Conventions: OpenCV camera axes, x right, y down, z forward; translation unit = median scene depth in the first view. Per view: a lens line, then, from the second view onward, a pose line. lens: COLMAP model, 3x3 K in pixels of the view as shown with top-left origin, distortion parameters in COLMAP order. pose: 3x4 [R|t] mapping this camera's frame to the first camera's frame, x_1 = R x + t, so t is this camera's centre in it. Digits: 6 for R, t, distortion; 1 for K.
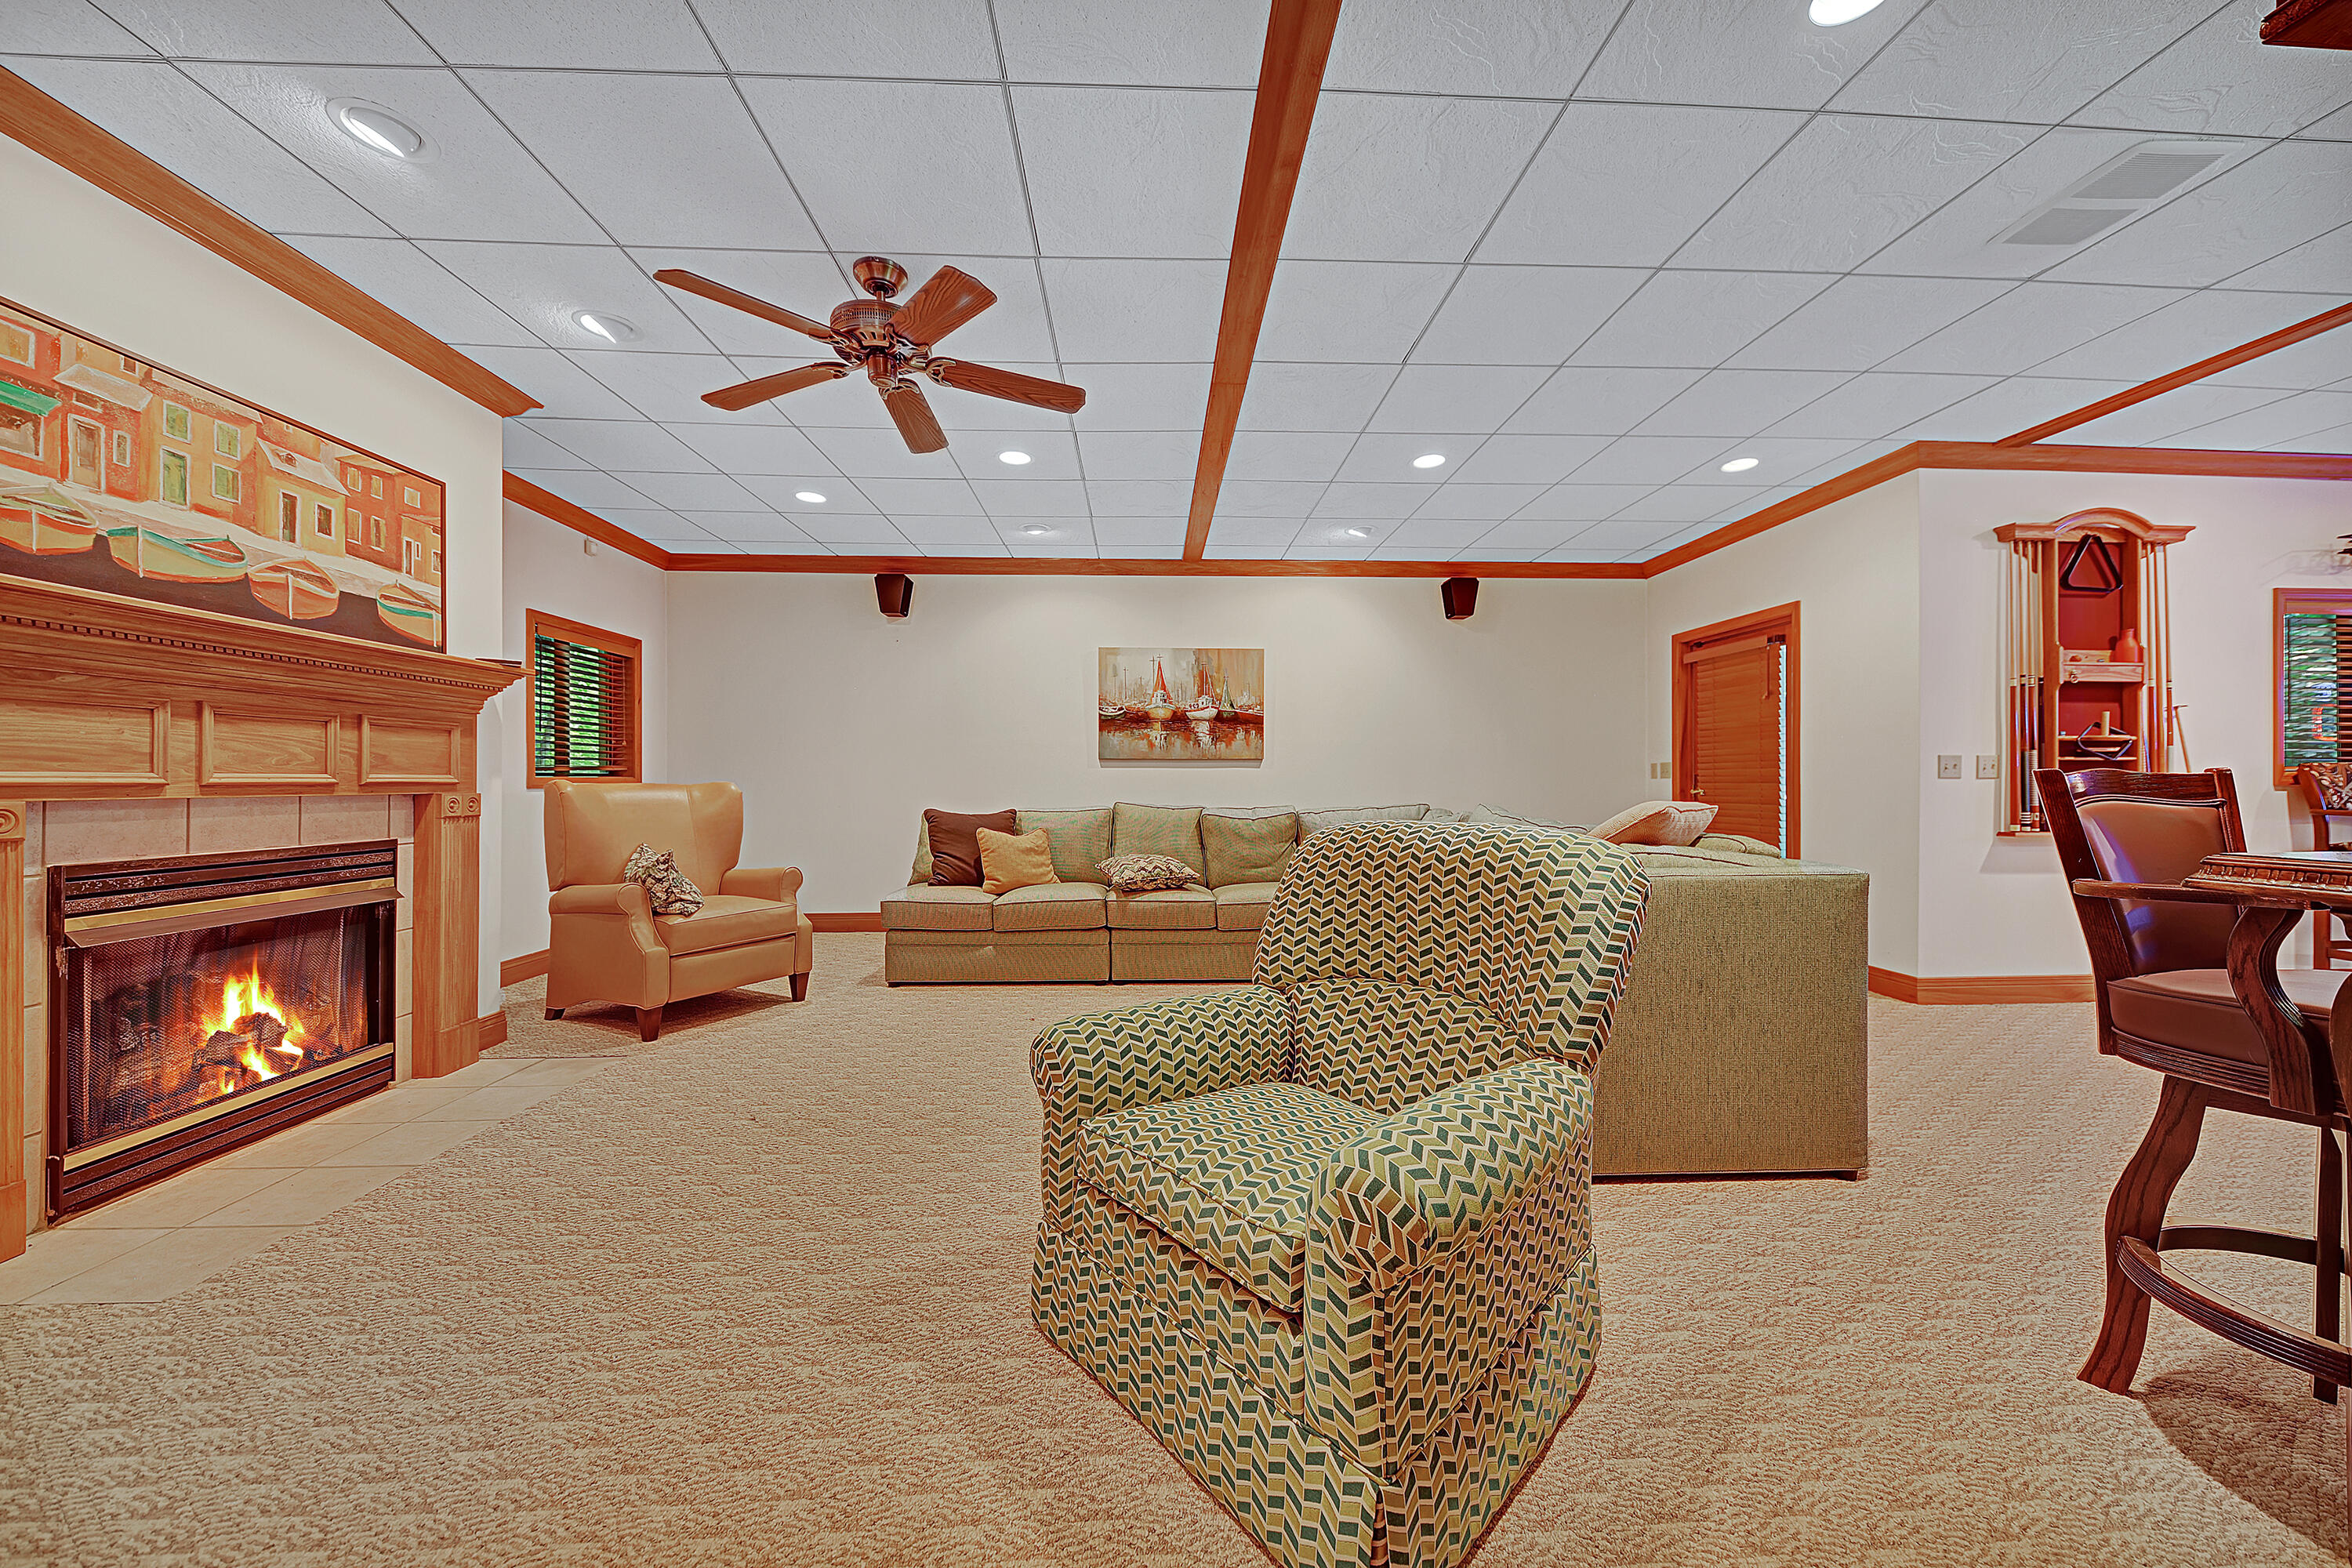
lens RADIAL K [[827.8, 0, 1182.0], [0, 827.8, 777.0], [0, 0, 1]] dist [0.001346, -0.000247]
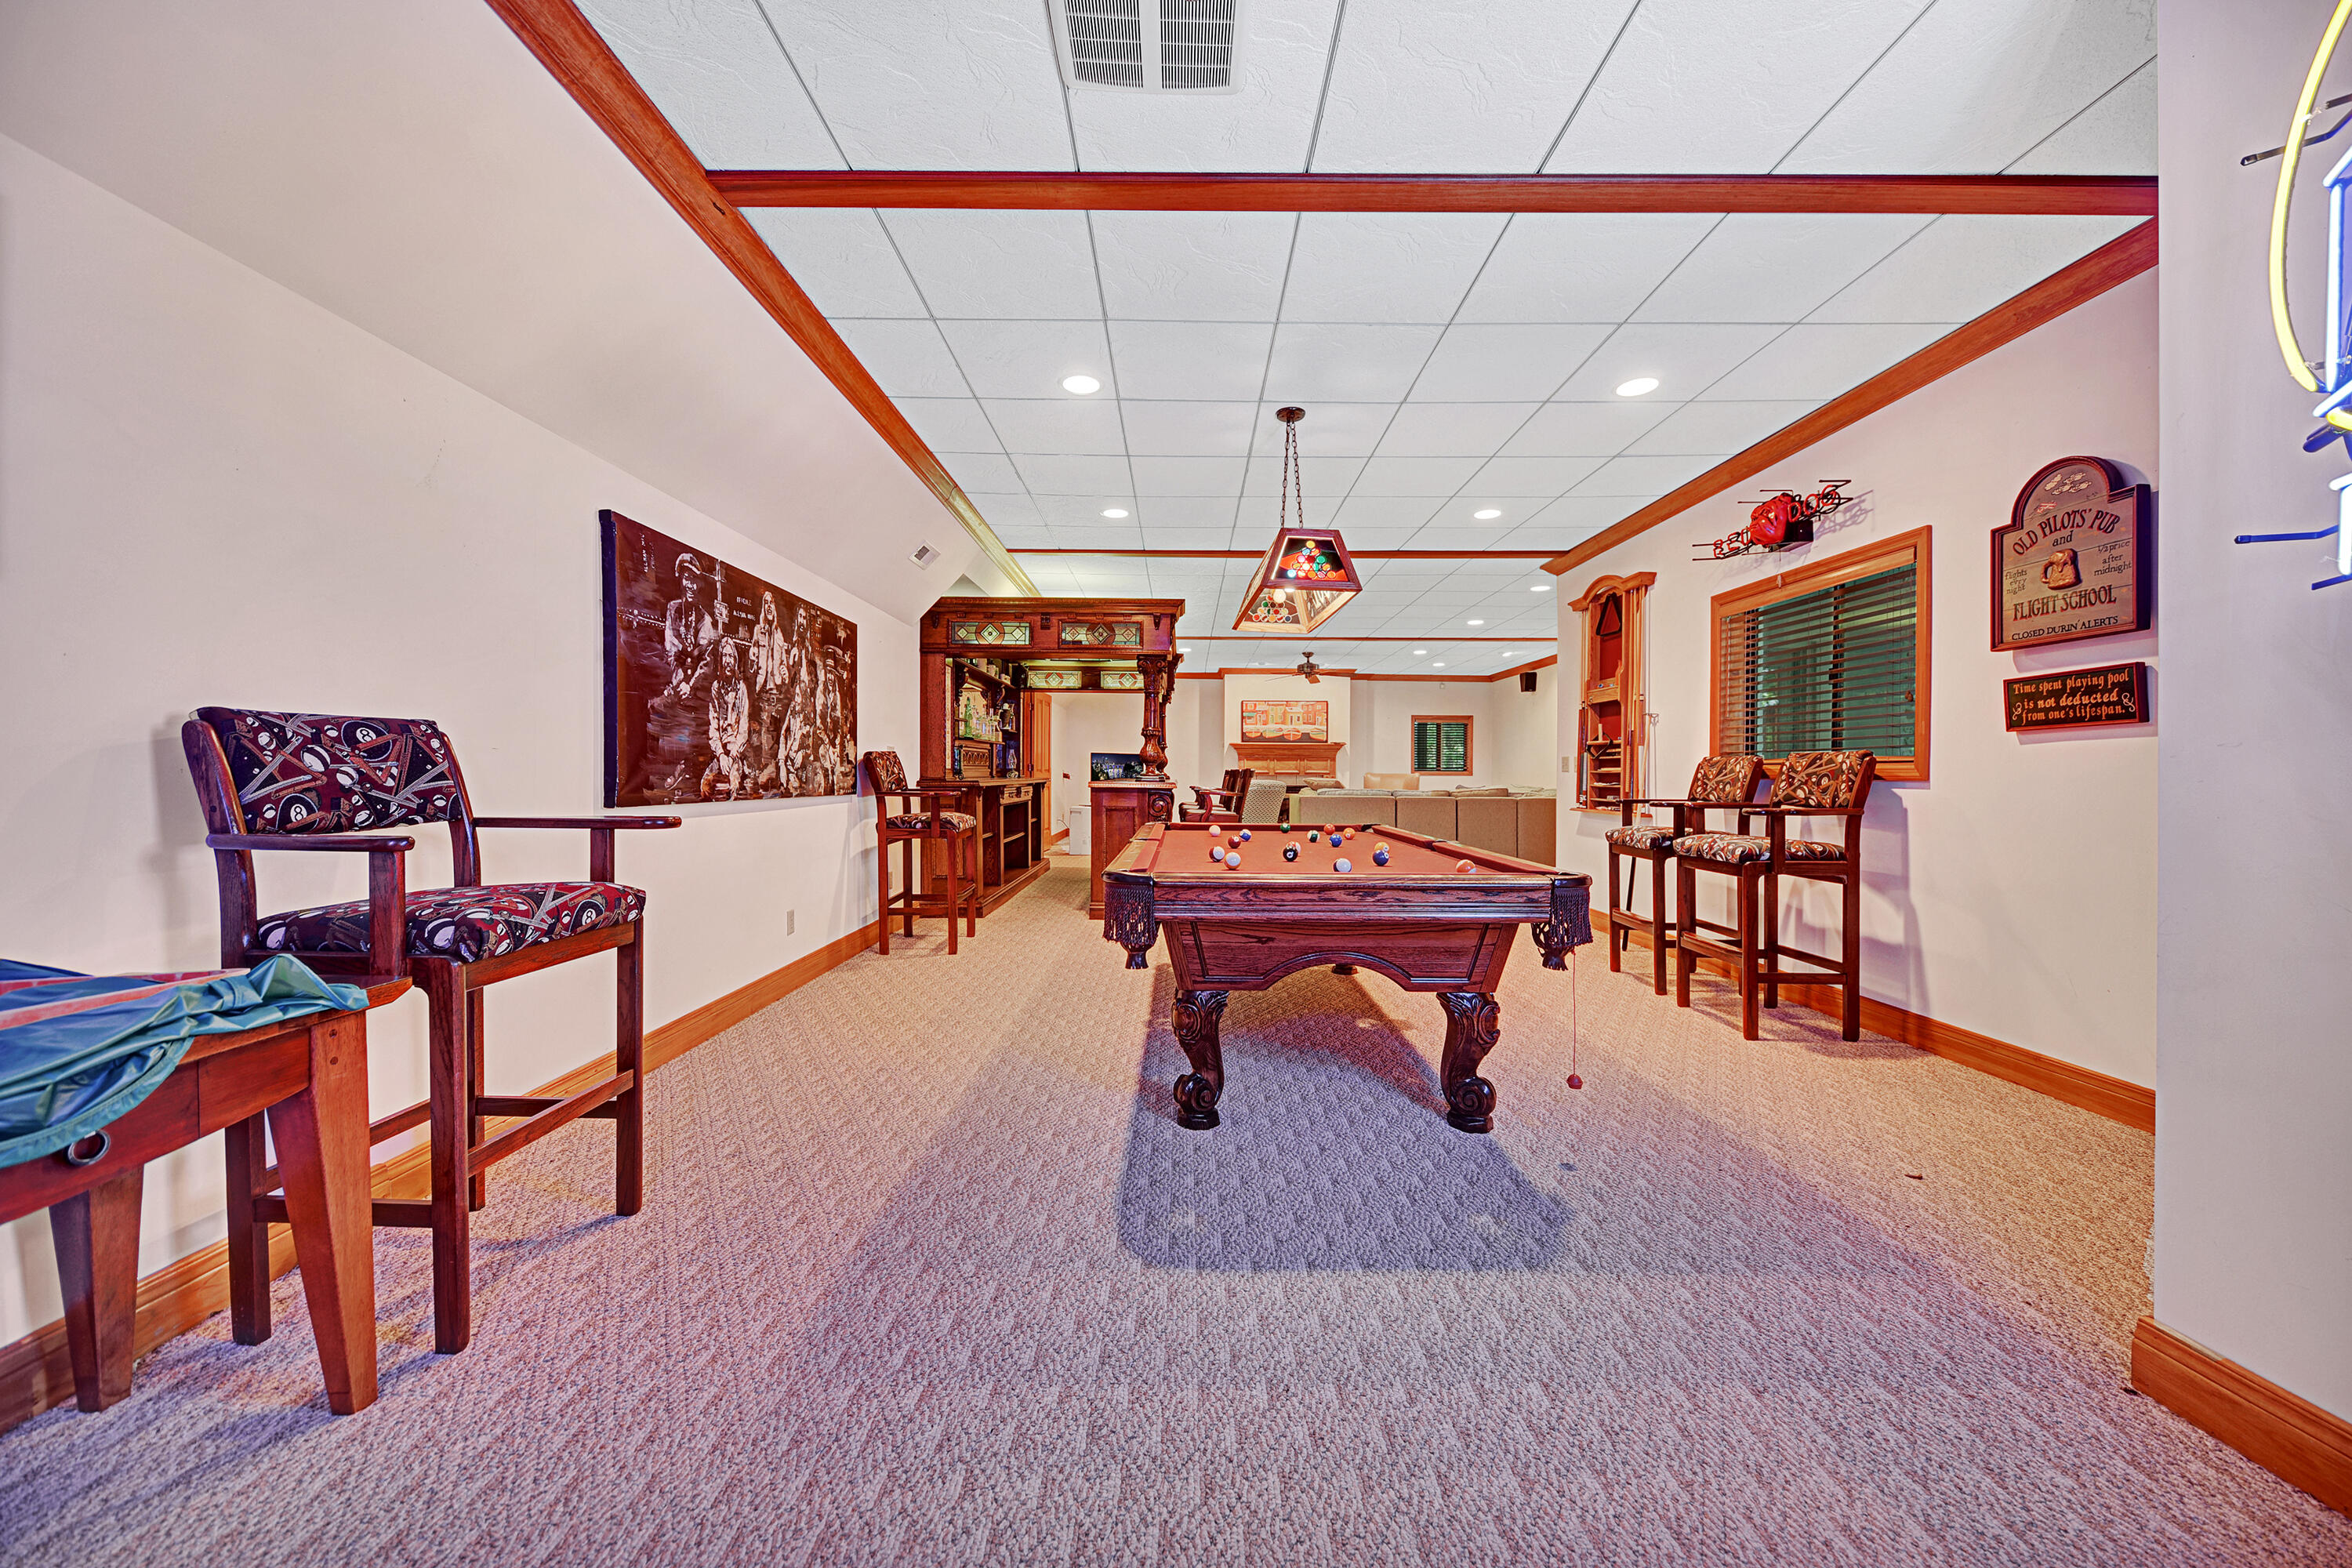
lens RADIAL K [[827.8, 0, 1174.2], [0, 827.8, 779.4], [0, 0, 1]] dist [0.001346, -0.000247]
pose [[-0.060380, 0.009478, -0.998130, 3.681164], [0.001466, 0.999955, 0.009406, -0.002057], [0.998174, -0.000896, -0.060391, 0.542561]]
